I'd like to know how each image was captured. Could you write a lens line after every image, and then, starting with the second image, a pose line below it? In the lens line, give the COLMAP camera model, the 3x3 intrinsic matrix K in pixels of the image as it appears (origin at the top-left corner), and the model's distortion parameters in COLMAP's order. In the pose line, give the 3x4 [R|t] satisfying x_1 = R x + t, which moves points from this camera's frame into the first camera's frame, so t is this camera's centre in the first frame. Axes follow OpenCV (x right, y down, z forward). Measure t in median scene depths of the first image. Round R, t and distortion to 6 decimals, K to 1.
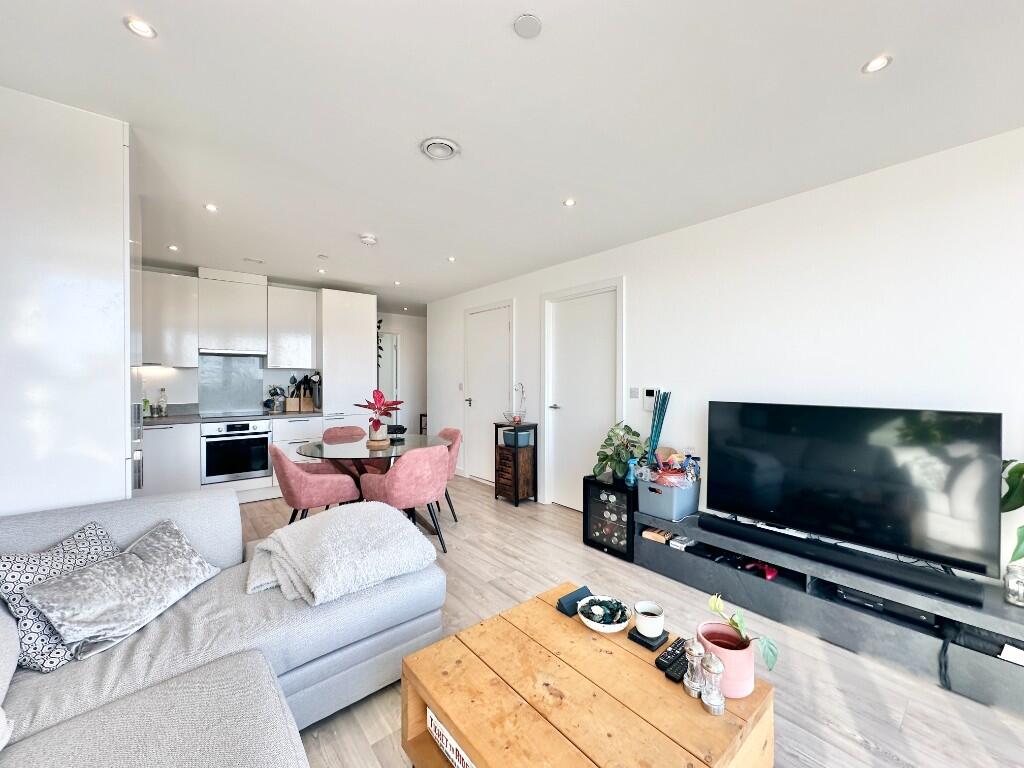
lens RADIAL K [[417.5, 0, 511.0], [0, 417.5, 386.2], [0, 0, 1]] dist [0.024083, -0.002158]
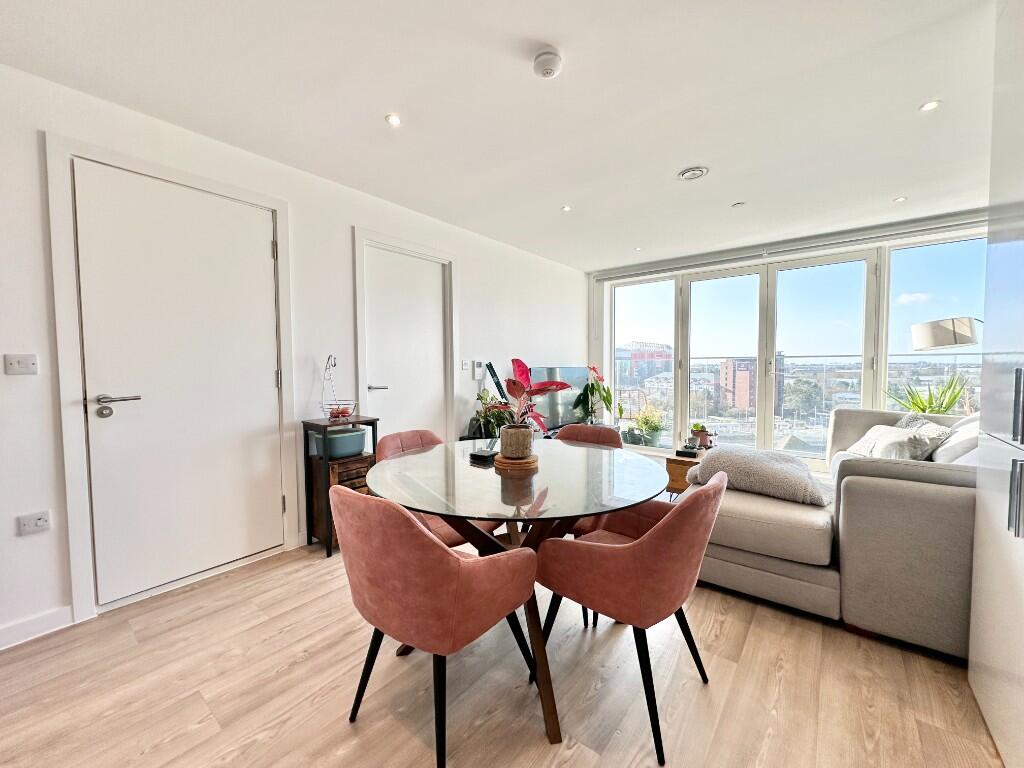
lens RADIAL K [[417.5, 0, 510.3], [0, 417.5, 387.4], [0, 0, 1]] dist [0.024083, -0.002158]
pose [[-0.213097, -0.042625, 0.976101, -0.645391], [0.006429, 0.998965, 0.045027, 0.010189], [-0.977010, 0.015870, -0.212603, 0.889819]]
